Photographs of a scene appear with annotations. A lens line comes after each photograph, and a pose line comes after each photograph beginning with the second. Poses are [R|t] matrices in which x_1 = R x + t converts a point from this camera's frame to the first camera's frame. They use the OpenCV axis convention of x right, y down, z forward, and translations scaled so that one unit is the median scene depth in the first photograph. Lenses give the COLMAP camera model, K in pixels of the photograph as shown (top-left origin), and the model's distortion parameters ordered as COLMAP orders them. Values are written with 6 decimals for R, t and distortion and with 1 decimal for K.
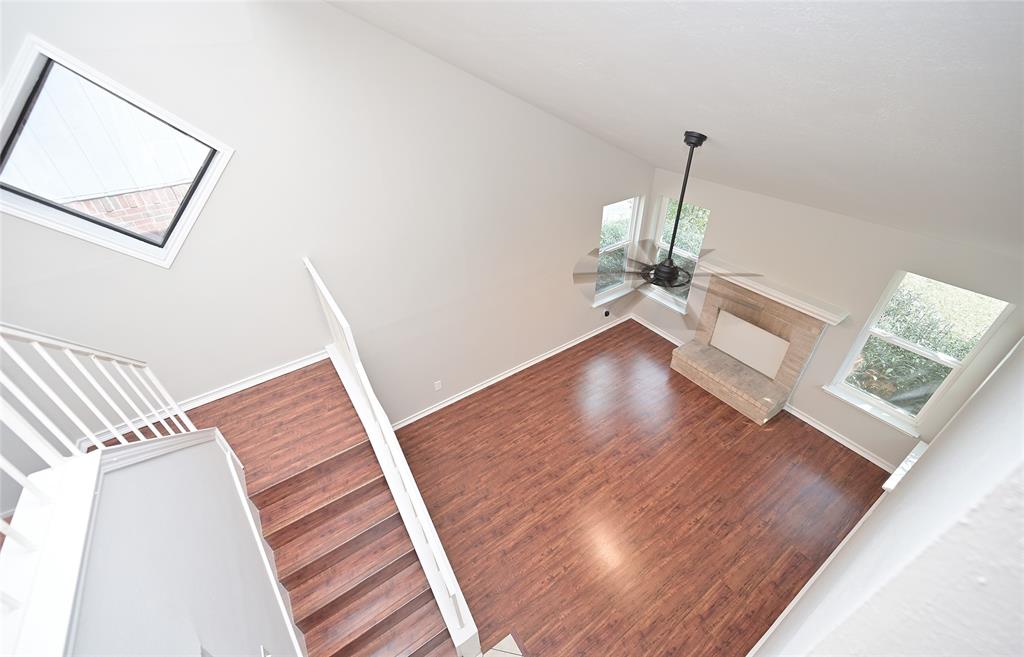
lens RADIAL K [[412.0, 0, 514.4], [0, 412.0, 330.1], [0, 0, 1]] dist [-0.000225, 0.000294]
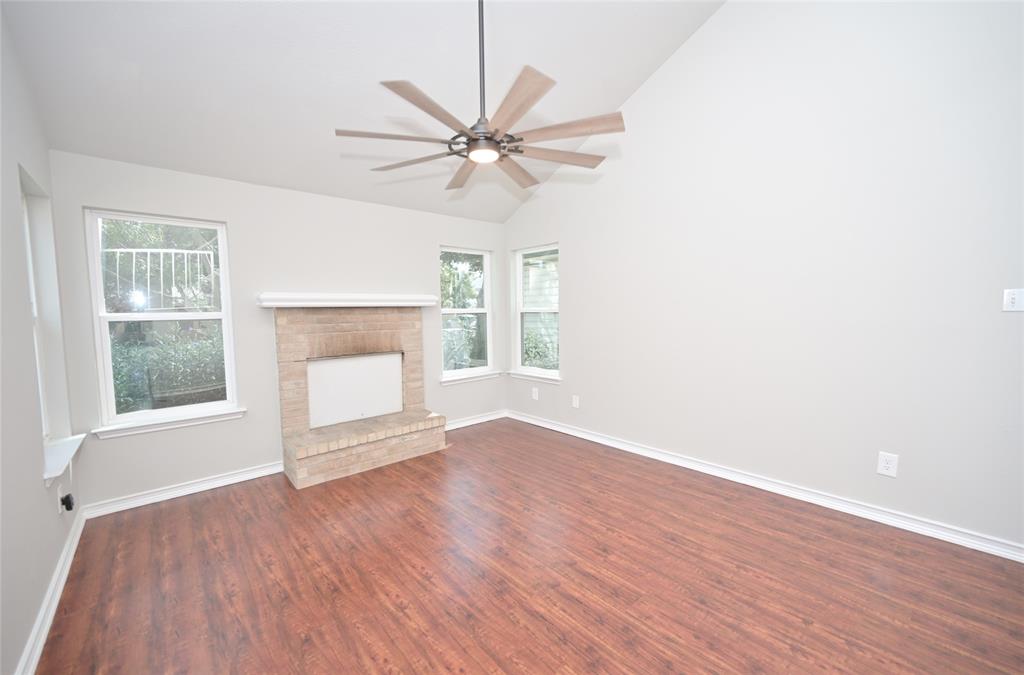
lens RADIAL K [[406.2, 0, 510.5], [0, 406.2, 333.8], [0, 0, 1]] dist [-0.002067, -0.000050]
pose [[-0.130418, -0.014934, 0.991347, -0.223649], [0.603206, 0.792344, 0.091291, 0.058053], [-0.786851, 0.609892, -0.094328, 0.873321]]
